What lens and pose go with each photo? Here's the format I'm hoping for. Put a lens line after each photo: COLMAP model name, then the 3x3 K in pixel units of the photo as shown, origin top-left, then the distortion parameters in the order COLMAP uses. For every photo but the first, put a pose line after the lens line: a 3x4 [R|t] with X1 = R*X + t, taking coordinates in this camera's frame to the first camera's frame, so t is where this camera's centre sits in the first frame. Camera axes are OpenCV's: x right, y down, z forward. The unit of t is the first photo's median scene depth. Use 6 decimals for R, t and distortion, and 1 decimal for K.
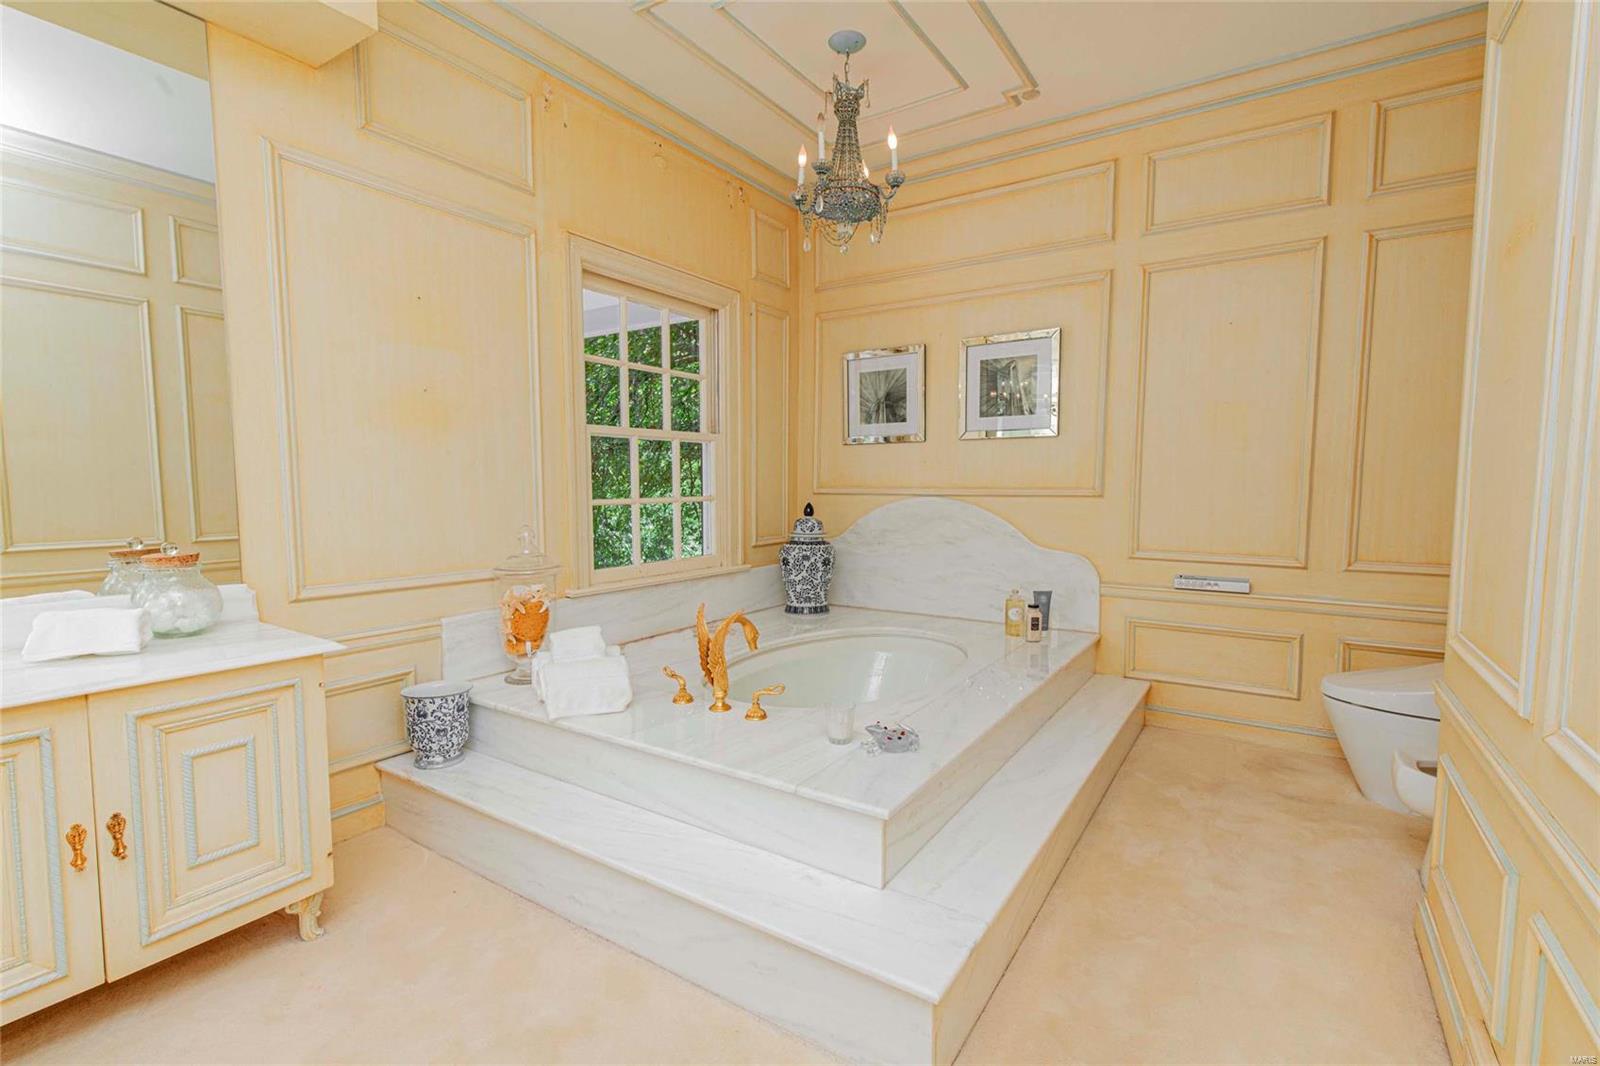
lens RADIAL K [[720.1, 0, 790.8], [0, 720.1, 535.2], [0, 0, 1]] dist [0.002688, 0.000025]
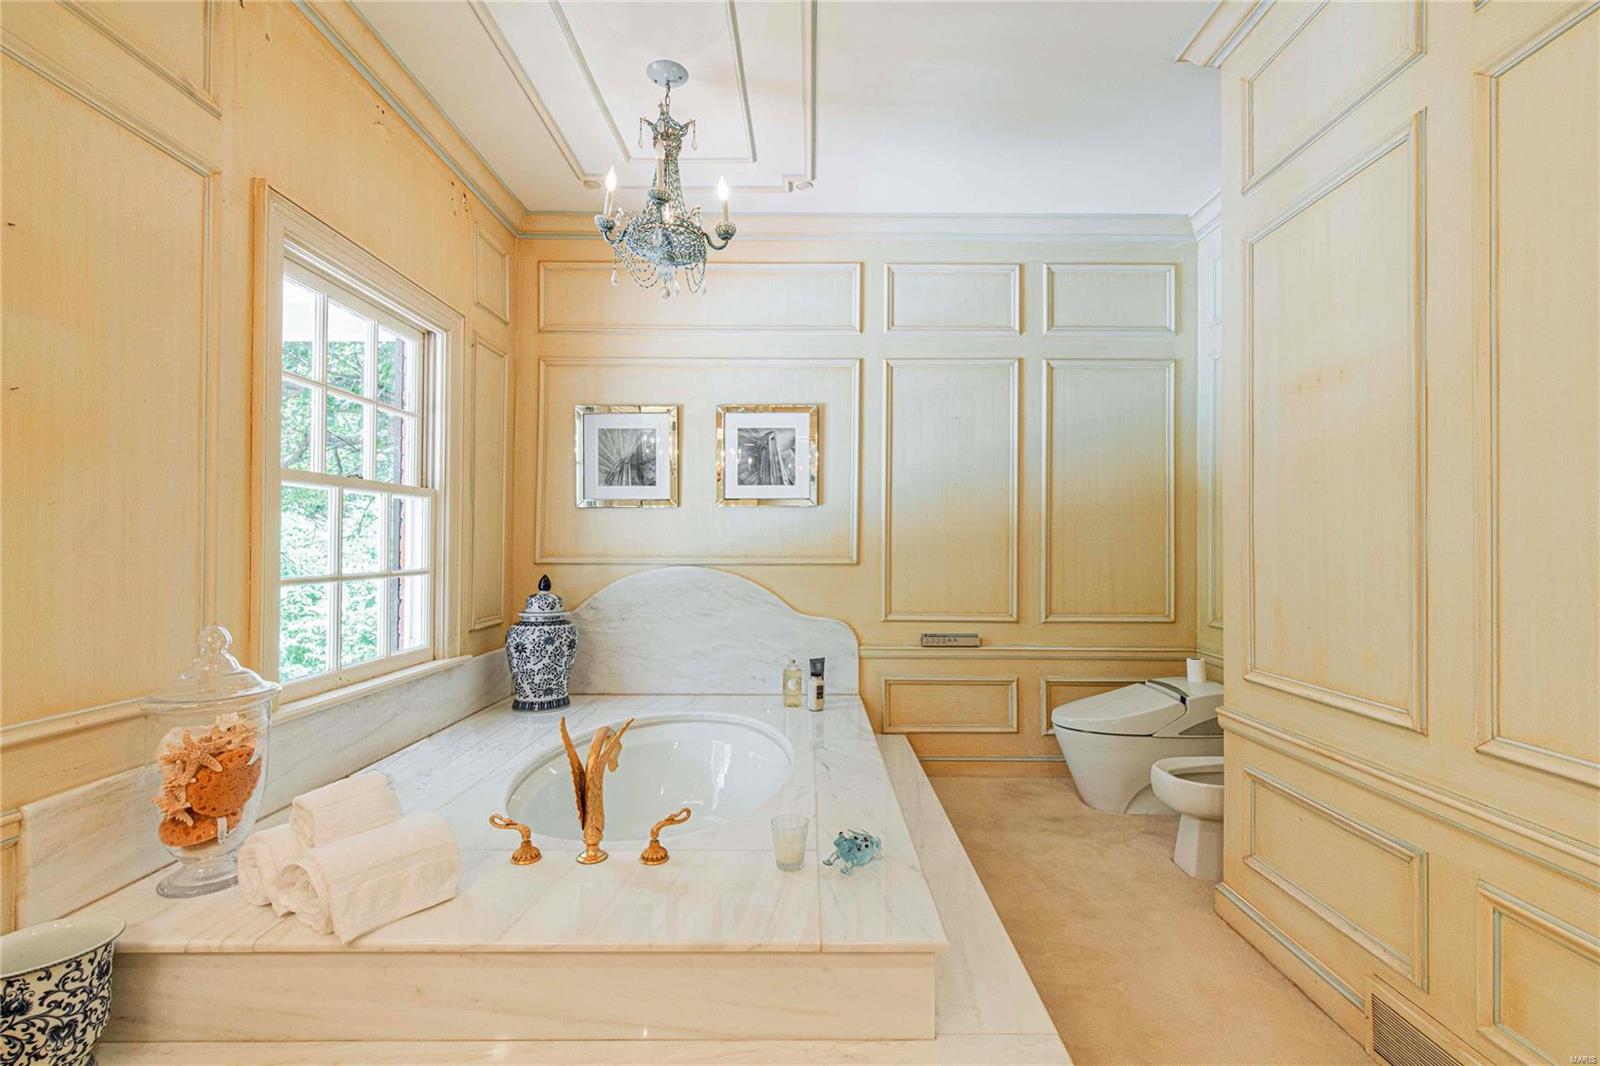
lens RADIAL K [[715.6, 0, 799.4], [0, 715.6, 536.4], [0, 0, 1]] dist [0.002105, -0.000011]
pose [[0.833444, 0.010675, 0.552501, -0.276475], [0.038044, 0.996333, -0.076640, -0.021024], [-0.551293, 0.084894, 0.829981, 0.199876]]
